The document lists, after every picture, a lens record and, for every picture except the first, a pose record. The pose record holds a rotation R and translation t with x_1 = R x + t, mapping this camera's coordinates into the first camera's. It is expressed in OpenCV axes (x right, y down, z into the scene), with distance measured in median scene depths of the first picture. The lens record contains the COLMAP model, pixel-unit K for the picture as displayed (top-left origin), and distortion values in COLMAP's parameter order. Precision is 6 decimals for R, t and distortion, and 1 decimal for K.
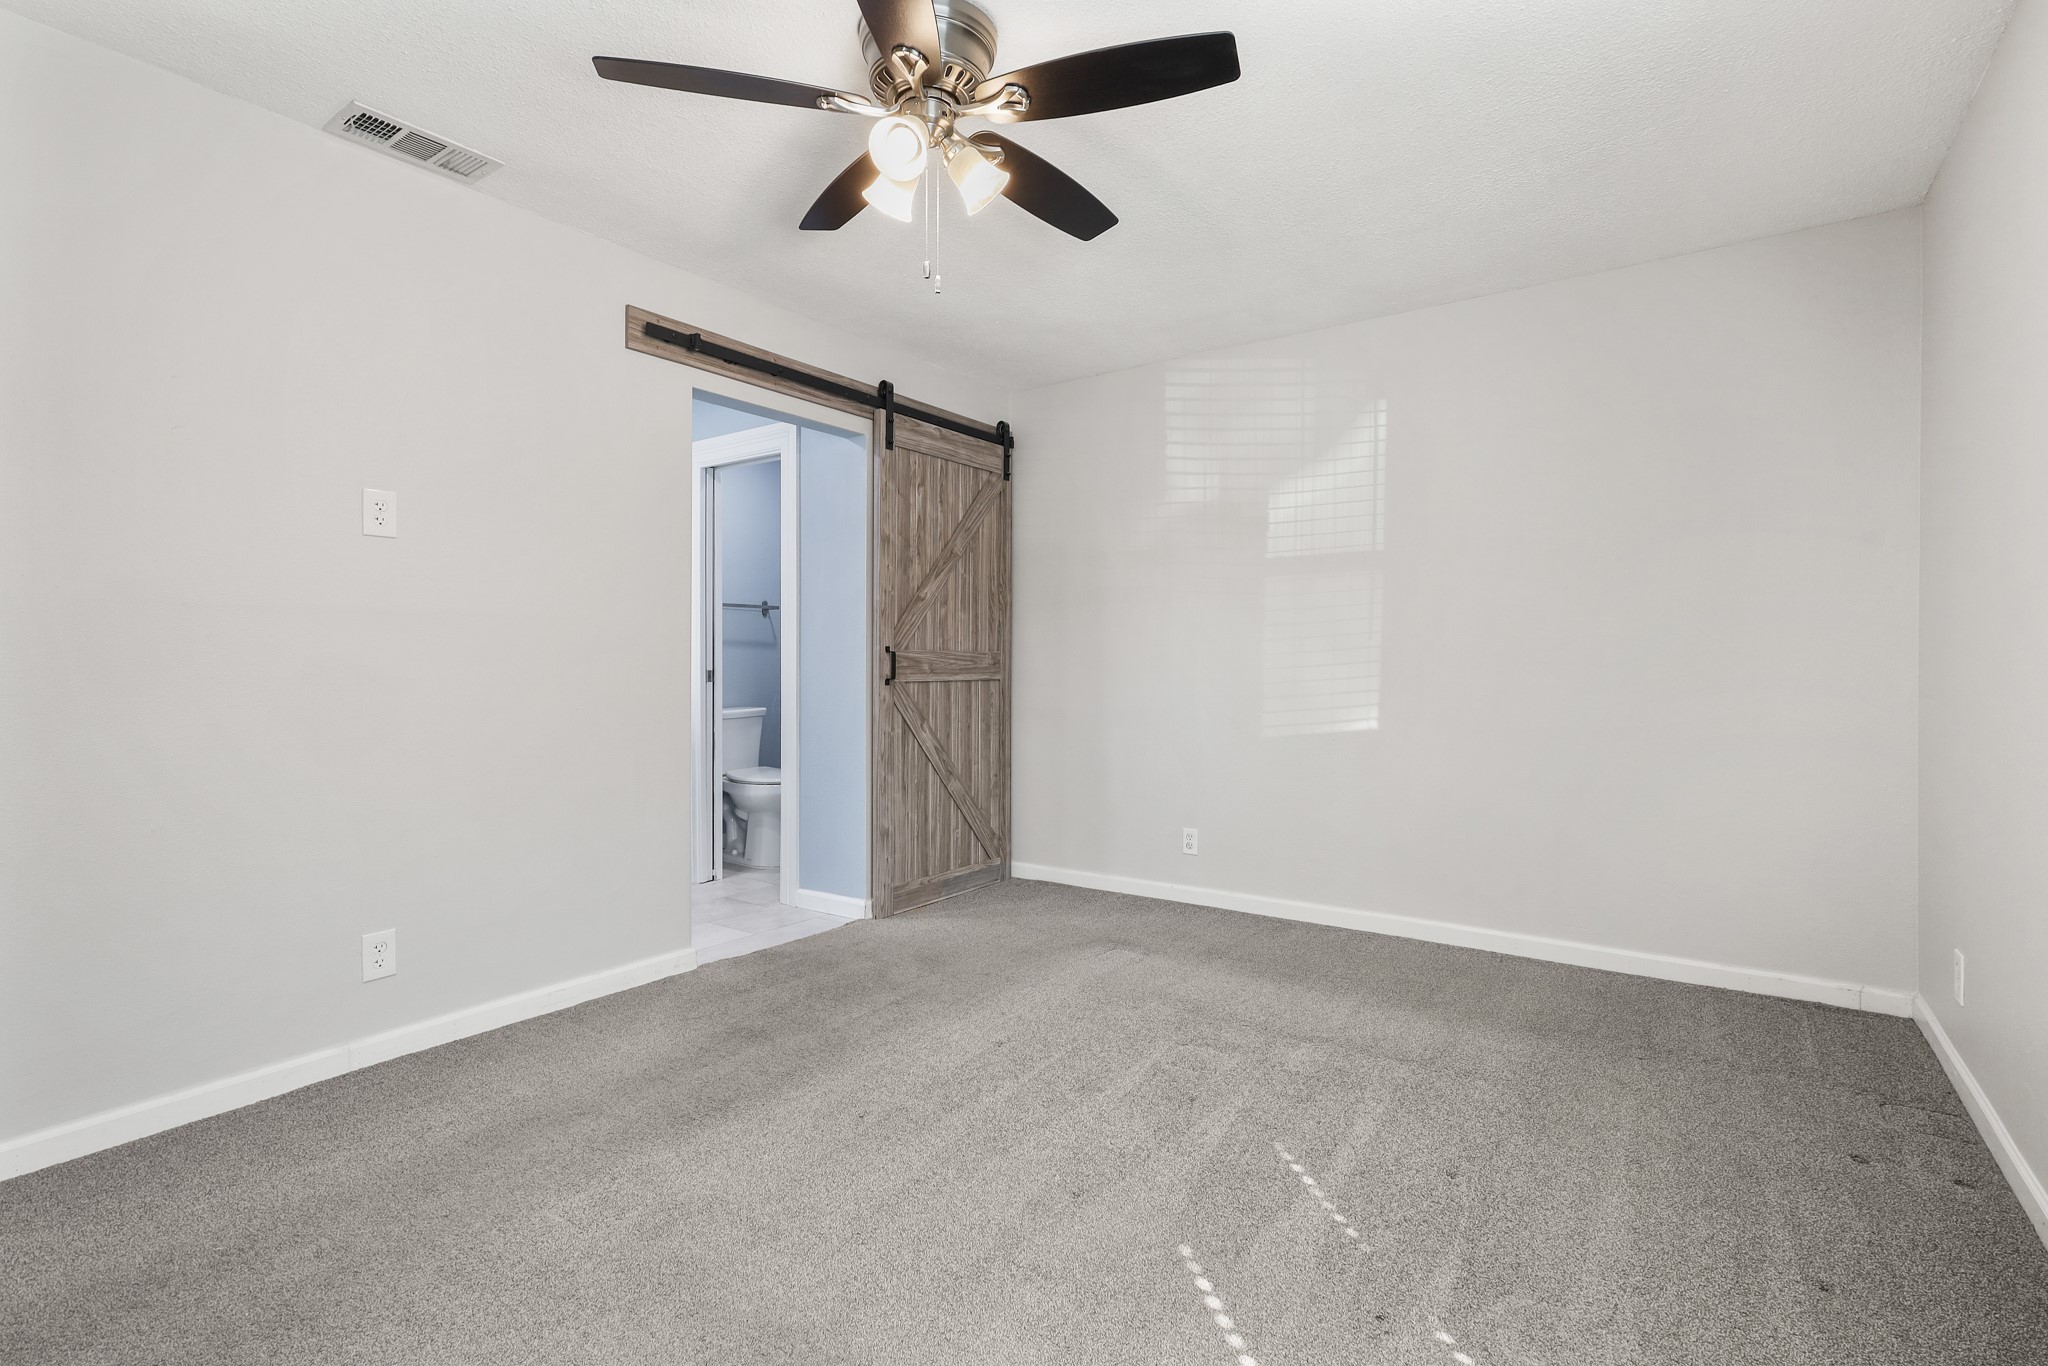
lens RADIAL K [[947.3, 0, 1026.1], [0, 947.3, 668.2], [0, 0, 1]] dist [0.000980, 0.000075]
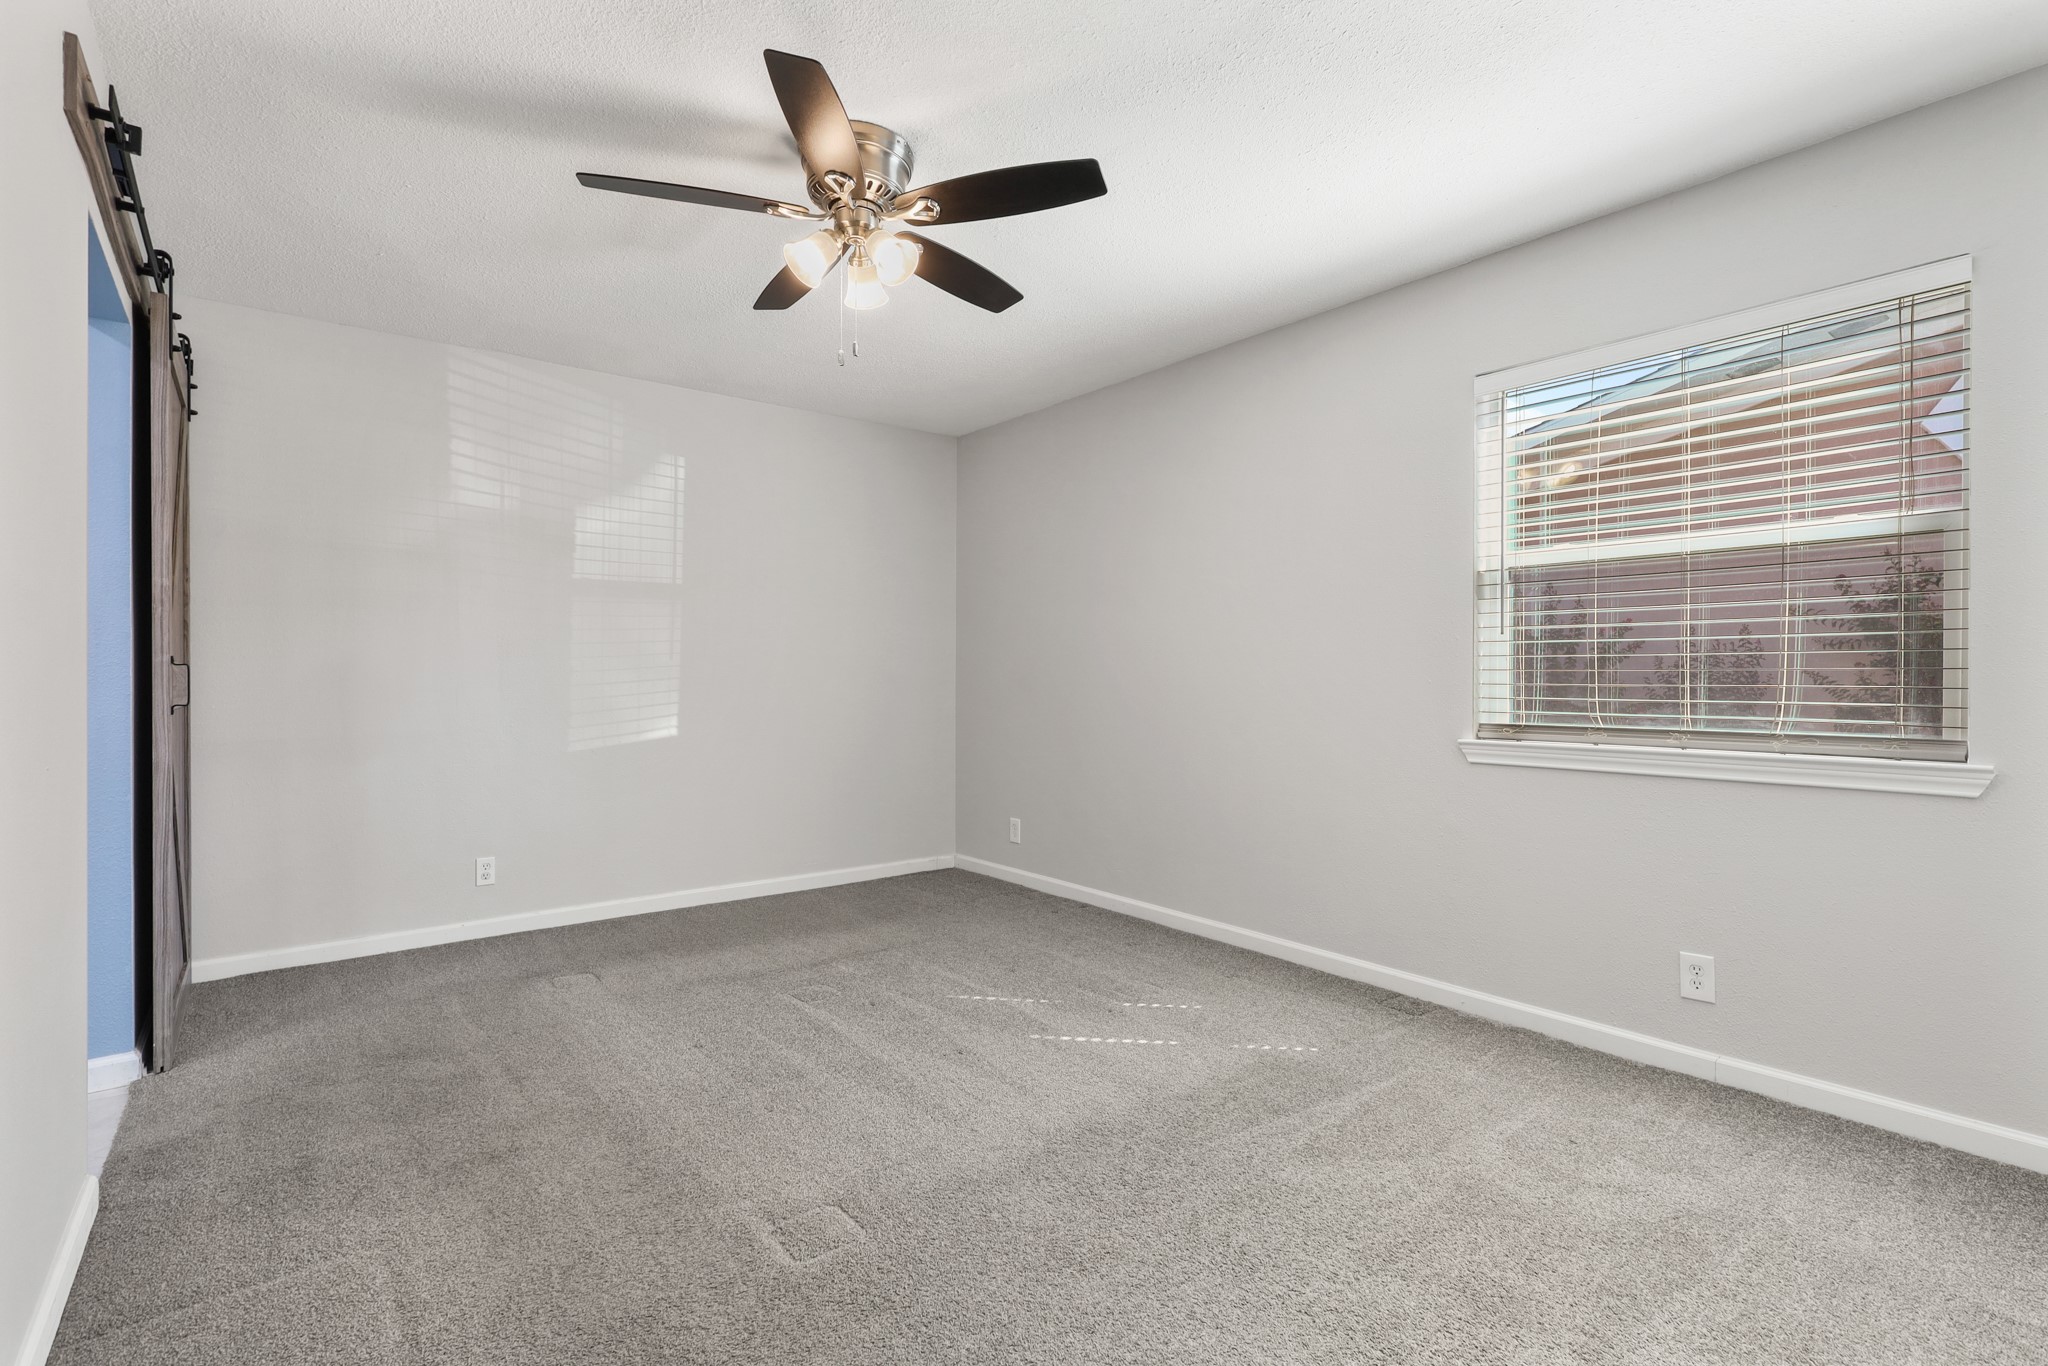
lens RADIAL K [[967.9, 0, 1013.8], [0, 967.9, 690.8], [0, 0, 1]] dist [0.003001, 0.000274]
pose [[0.285114, -0.013553, 0.958398, -0.660976], [0.009479, 0.999891, 0.011320, -0.001000], [-0.958447, 0.005857, 0.285211, 0.254761]]
